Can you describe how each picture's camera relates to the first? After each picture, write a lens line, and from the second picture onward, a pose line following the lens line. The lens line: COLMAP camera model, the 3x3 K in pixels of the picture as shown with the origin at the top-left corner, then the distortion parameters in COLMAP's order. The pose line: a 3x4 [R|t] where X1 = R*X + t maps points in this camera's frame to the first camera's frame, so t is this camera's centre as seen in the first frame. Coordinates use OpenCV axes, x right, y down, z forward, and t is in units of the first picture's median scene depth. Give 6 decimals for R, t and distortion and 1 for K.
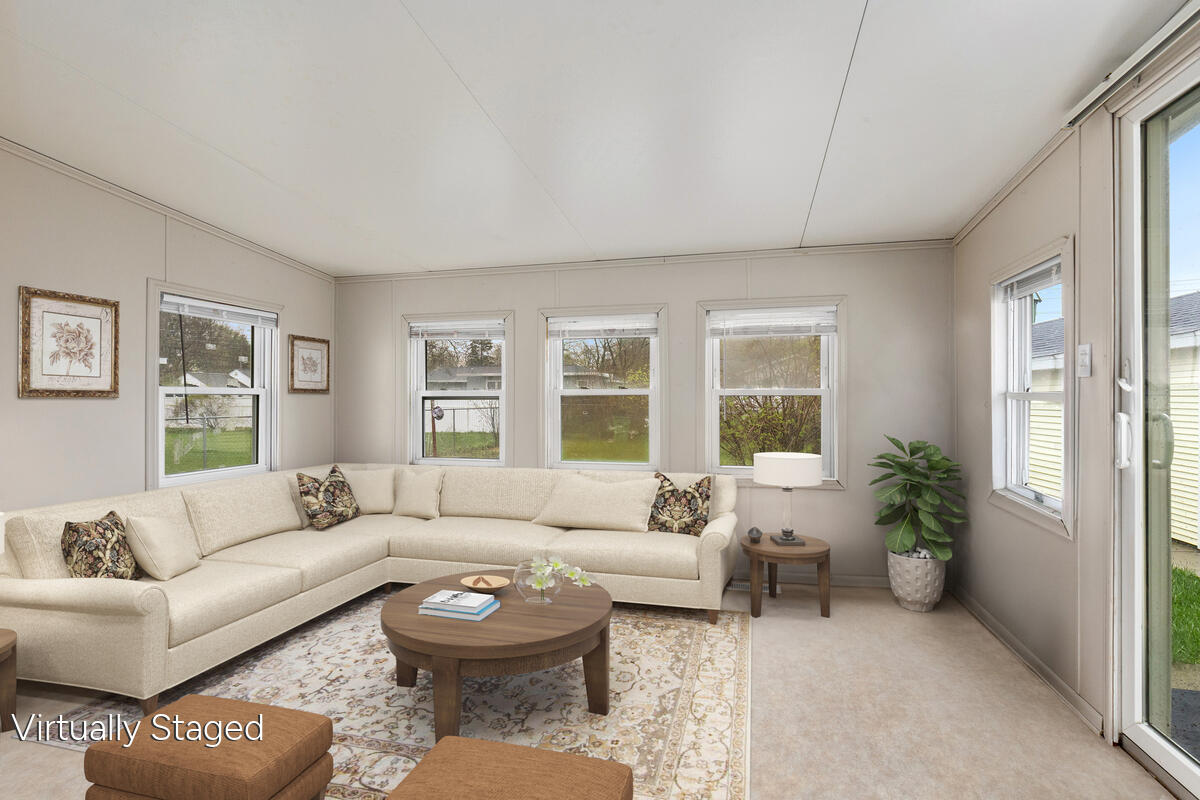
lens RADIAL K [[563.5, 0, 600.0], [0, 563.5, 400.0], [0, 0, 1]] dist [-0.001272, -0.000194]
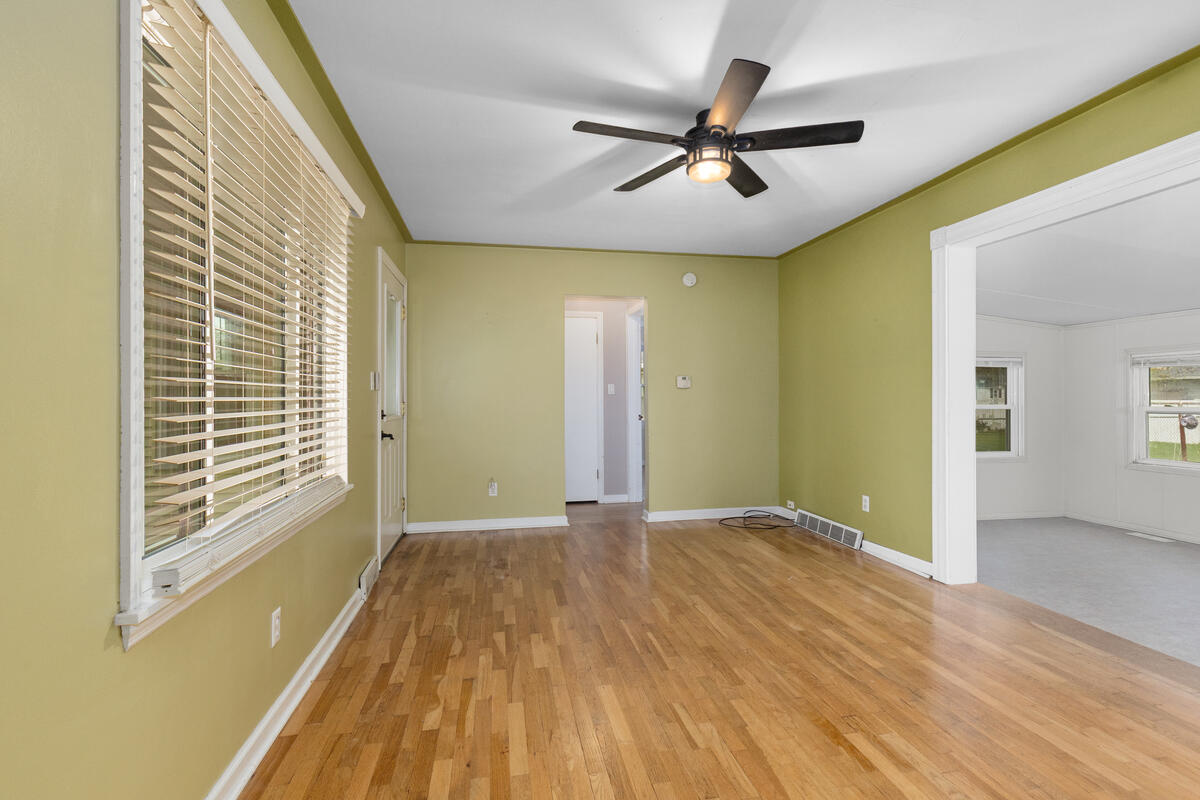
lens RADIAL K [[536.6, 0, 604.7], [0, 536.6, 397.7], [0, 0, 1]] dist [0.000708, -0.000044]
pose [[0.436250, -0.001324, -0.899825, 0.058455], [-0.004095, 0.999986, -0.003457, -0.006090], [0.899816, 0.005193, 0.436238, -0.151234]]
